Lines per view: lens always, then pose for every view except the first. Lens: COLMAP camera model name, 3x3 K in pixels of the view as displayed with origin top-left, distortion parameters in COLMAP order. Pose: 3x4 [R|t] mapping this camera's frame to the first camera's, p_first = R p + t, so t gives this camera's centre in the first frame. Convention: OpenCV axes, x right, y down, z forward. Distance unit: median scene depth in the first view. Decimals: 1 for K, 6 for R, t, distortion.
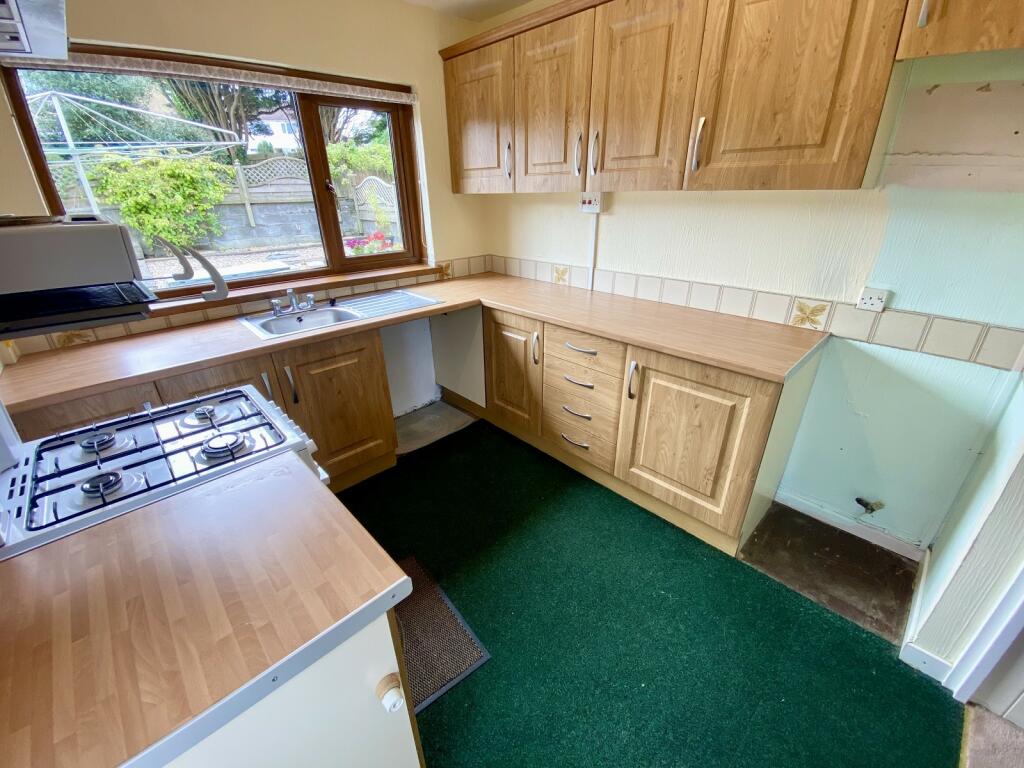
lens RADIAL K [[411.2, 0, 510.8], [0, 411.2, 386.2], [0, 0, 1]] dist [0.020290, -0.019612]
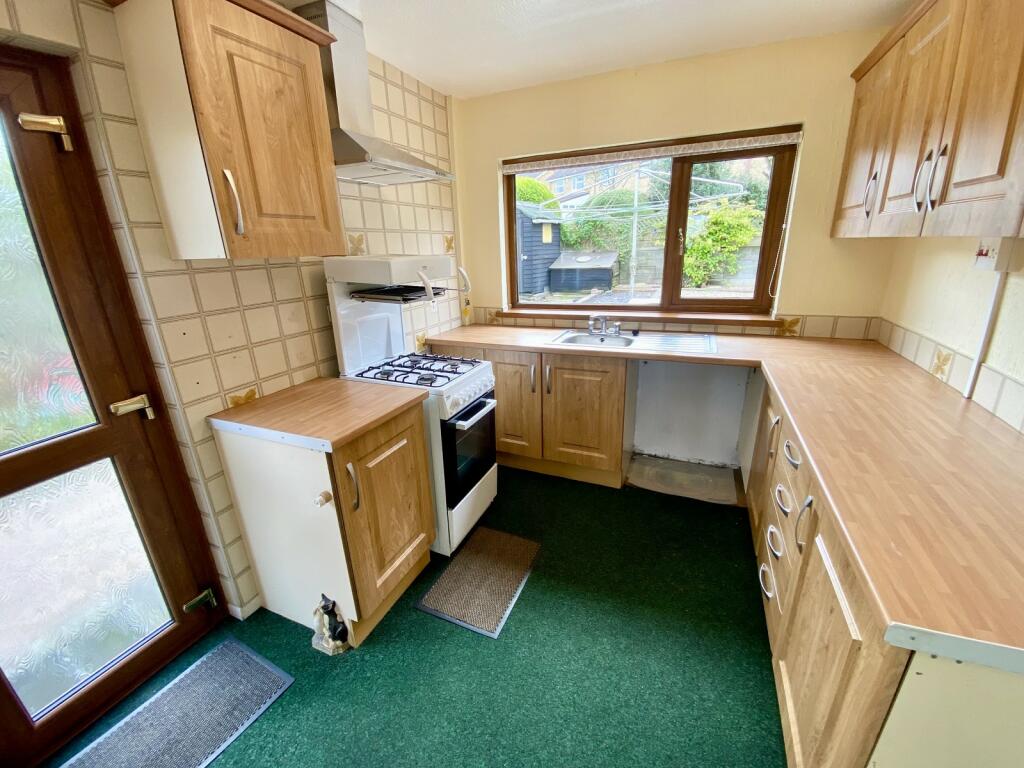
lens RADIAL K [[411.2, 0, 510.8], [0, 411.2, 386.2], [0, 0, 1]] dist [0.020290, -0.019612]
pose [[0.389527, 0.294198, -0.872764, 0.436899], [-0.368061, 0.918378, 0.145303, -0.095628], [0.844275, 0.264631, 0.466016, 0.191730]]
